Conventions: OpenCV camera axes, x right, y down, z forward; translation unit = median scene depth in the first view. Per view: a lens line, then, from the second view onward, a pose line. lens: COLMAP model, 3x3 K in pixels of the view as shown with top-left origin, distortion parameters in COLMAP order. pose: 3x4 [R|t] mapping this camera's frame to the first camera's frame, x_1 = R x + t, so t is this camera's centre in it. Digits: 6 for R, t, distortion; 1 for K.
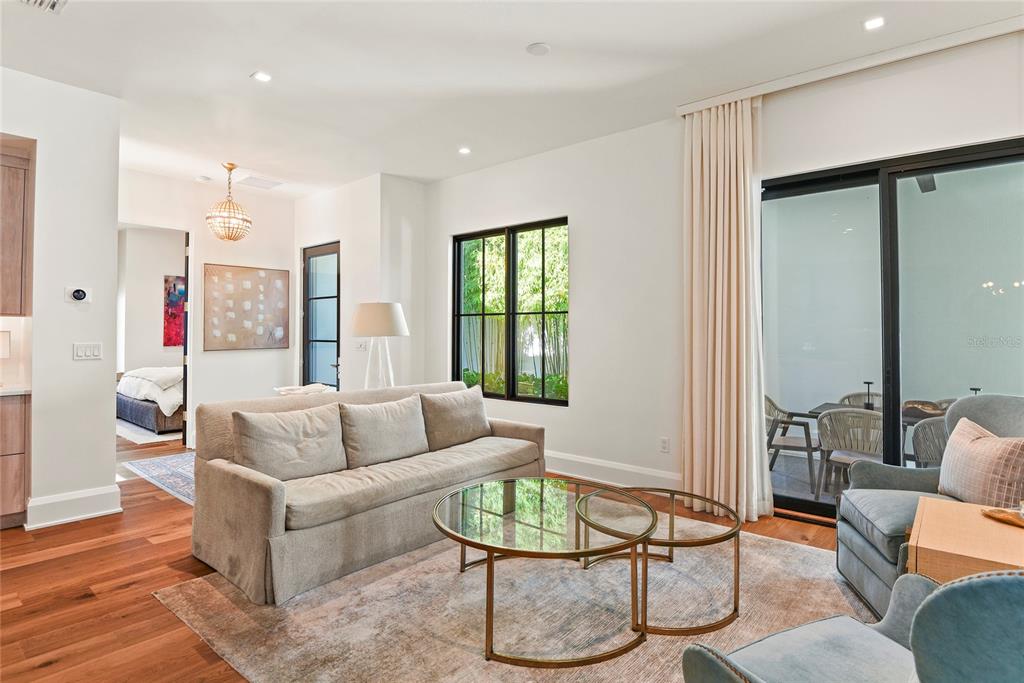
lens RADIAL K [[525.5, 0, 516.9], [0, 525.5, 323.0], [0, 0, 1]] dist [0.015321, -0.028051]
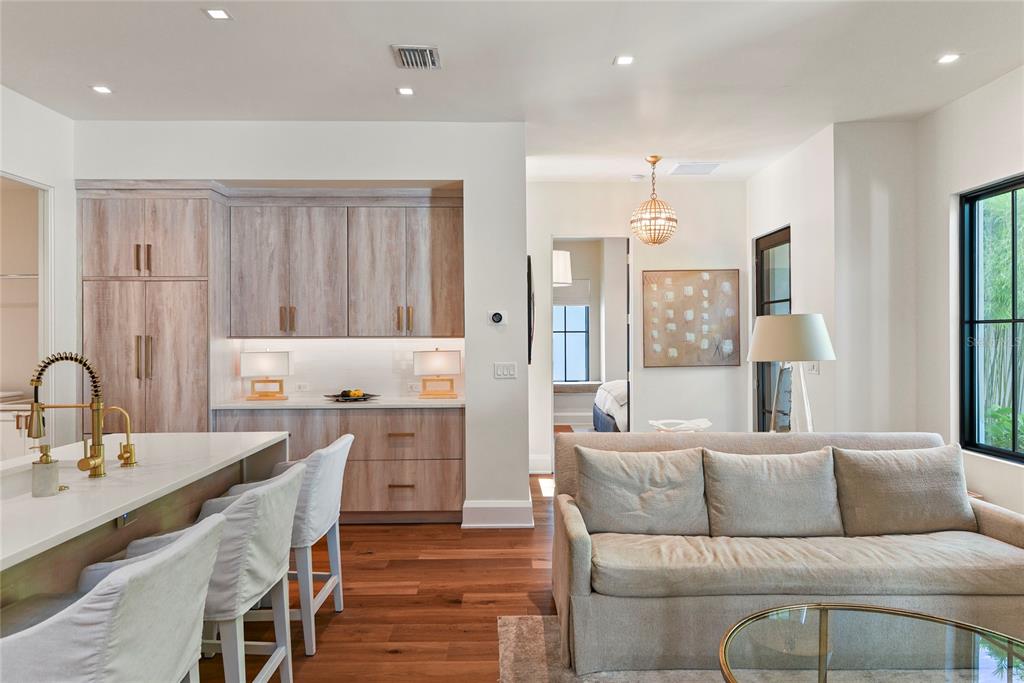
lens RADIAL K [[670.6, 0, 516.7], [0, 670.6, 334.3], [0, 0, 1]] dist [0.013213, -0.004161]
pose [[0.653130, -0.006551, -0.757218, 0.228217], [0.020874, 0.999738, 0.009355, -0.031675], [0.756958, -0.021916, 0.653096, 0.132864]]
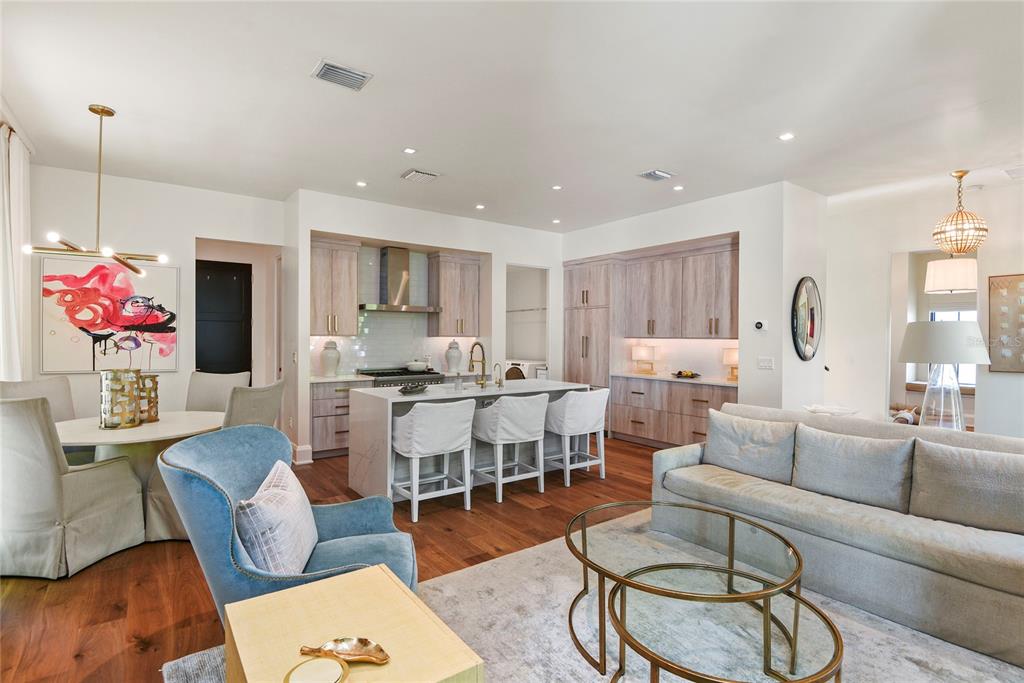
lens RADIAL K [[496.9, 0, 512.9], [0, 496.9, 341.2], [0, 0, 1]] dist [0.003236, -0.021998]
pose [[-0.238425, 0.005326, -0.971146, 0.724667], [0.012396, 0.999920, 0.002440, -0.020405], [0.971082, -0.011457, -0.238472, 0.649763]]
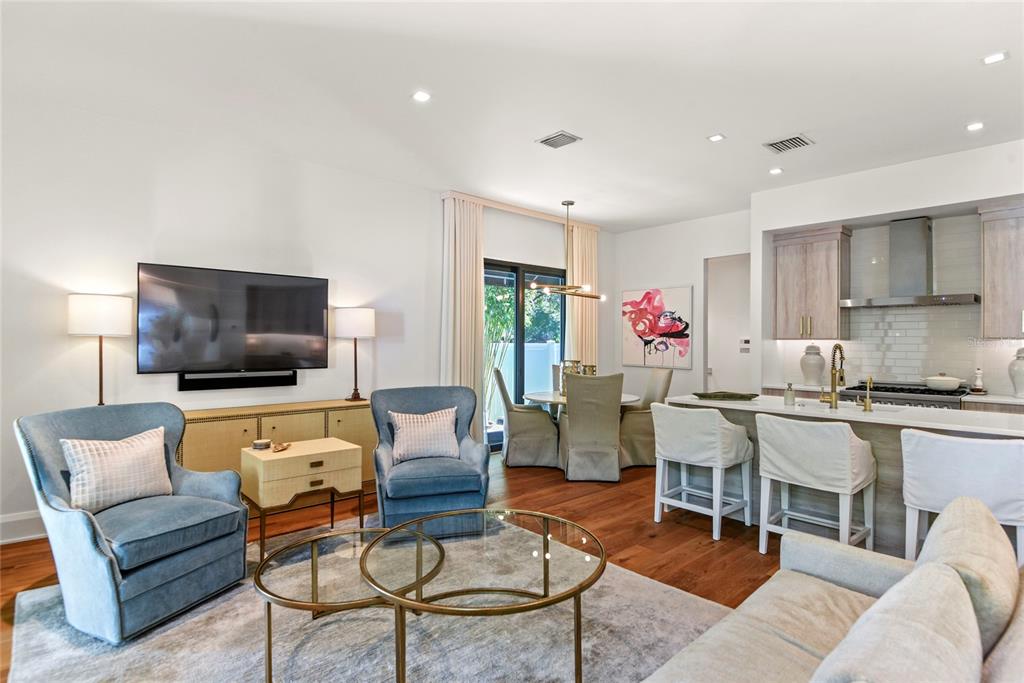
lens RADIAL K [[518.9, 0, 512.0], [0, 518.9, 341.5], [0, 0, 1]] dist [0.014711, -0.027501]
pose [[-0.989793, -0.005672, 0.142403, -0.087650], [-0.008994, 0.999702, -0.022698, 0.007649], [-0.142231, -0.023747, -0.989549, 1.329198]]
